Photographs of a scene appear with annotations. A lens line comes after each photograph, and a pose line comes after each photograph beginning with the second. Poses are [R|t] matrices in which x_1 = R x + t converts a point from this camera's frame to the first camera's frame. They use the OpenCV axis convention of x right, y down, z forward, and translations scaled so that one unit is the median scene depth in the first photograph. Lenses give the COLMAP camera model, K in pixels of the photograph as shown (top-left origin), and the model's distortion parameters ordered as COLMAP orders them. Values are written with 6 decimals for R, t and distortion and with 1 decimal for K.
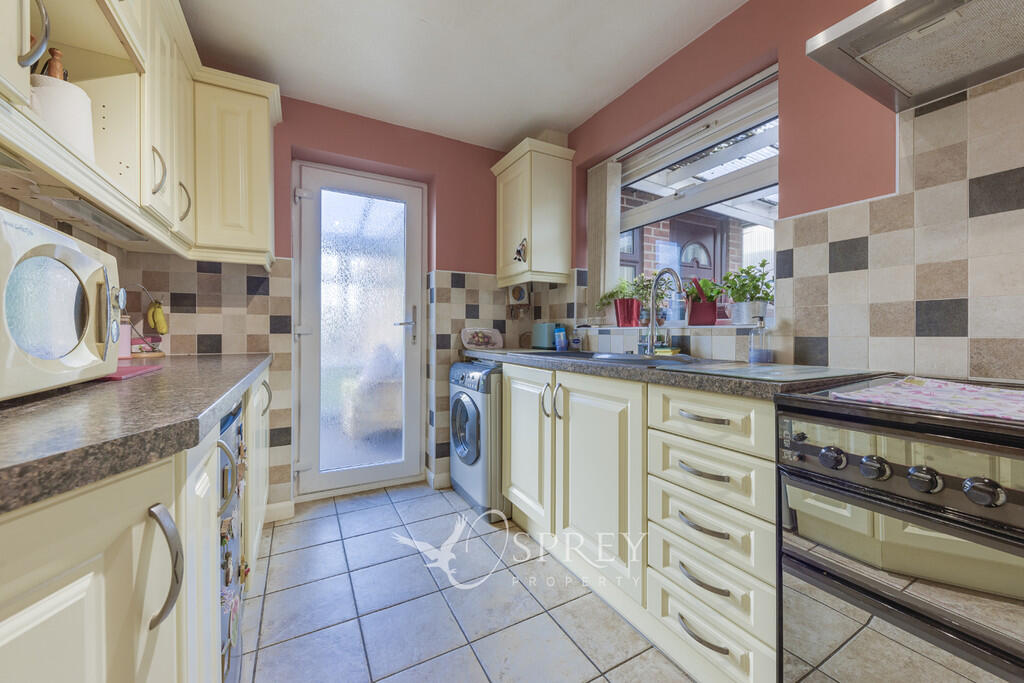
lens RADIAL K [[395.0, 0, 518.8], [0, 395.0, 336.8], [0, 0, 1]] dist [0.005154, -0.002503]
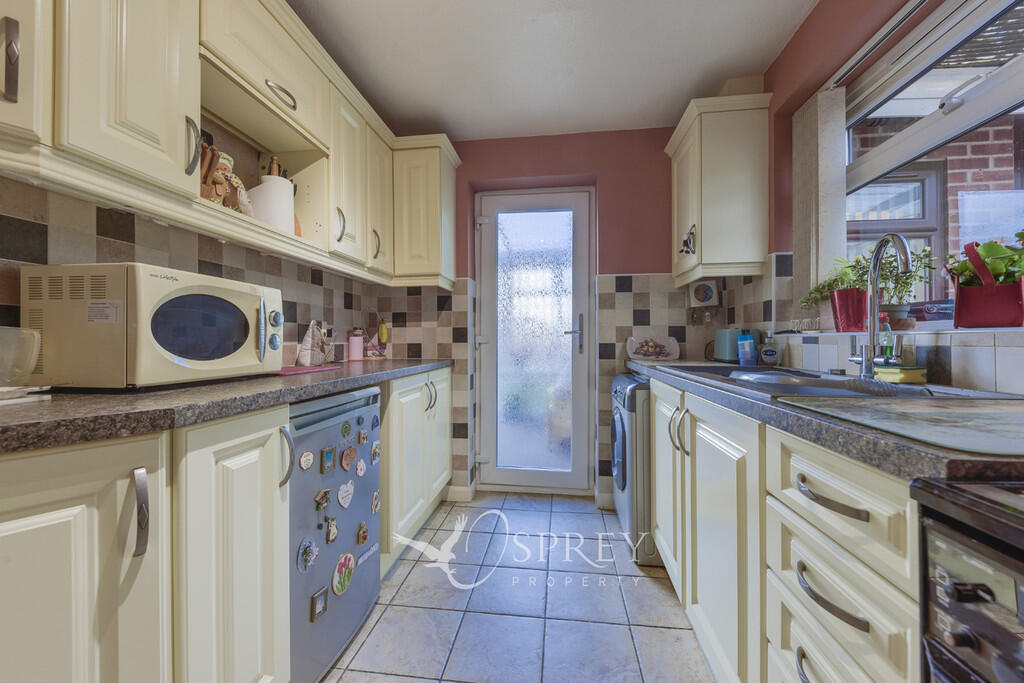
lens RADIAL K [[395.0, 0, 511.9], [0, 395.0, 341.3], [0, 0, 1]] dist [0.005154, -0.002503]
pose [[0.806734, -0.002546, -0.590909, 0.199249], [-0.002963, 0.999961, -0.008354, -0.002694], [0.590907, 0.008490, 0.806695, 0.132271]]
